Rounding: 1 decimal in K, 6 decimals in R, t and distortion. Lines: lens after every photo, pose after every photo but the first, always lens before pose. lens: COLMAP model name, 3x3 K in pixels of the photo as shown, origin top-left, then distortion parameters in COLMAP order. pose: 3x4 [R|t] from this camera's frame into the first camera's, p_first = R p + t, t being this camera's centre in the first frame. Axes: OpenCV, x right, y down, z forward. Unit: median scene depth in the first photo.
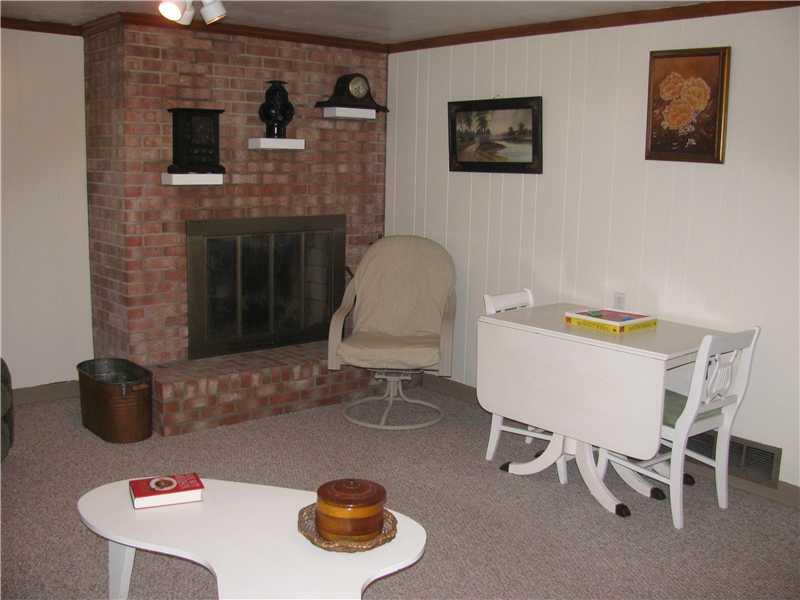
lens RADIAL K [[829.2, 0, 400.0], [0, 829.2, 300.0], [0, 0, 1]] dist [-0.246368, 0.317469]
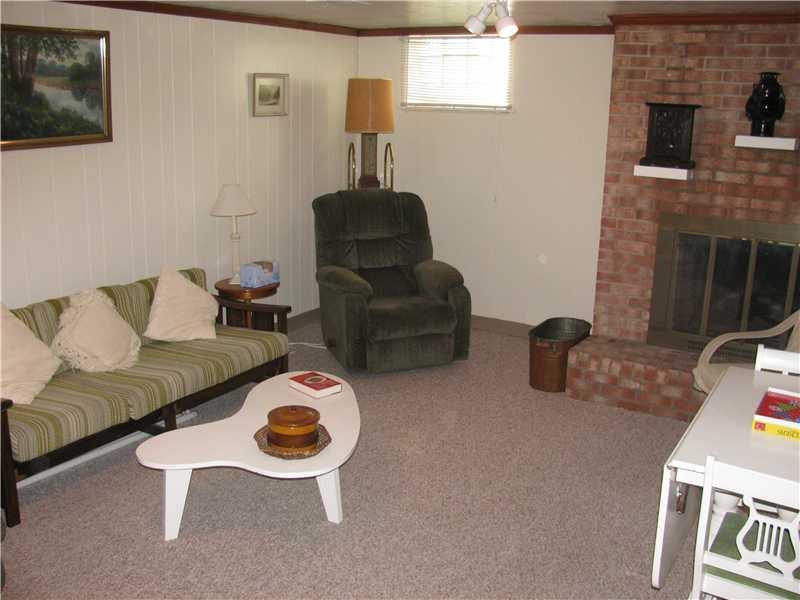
lens RADIAL K [[829.2, 0, 400.0], [0, 829.2, 300.0], [0, 0, 1]] dist [-0.246368, 0.317469]
pose [[0.304940, 0.216753, -0.927378, 0.618354], [-0.173852, 0.970064, 0.169564, -0.105696], [0.936369, 0.109519, 0.333494, 0.362610]]
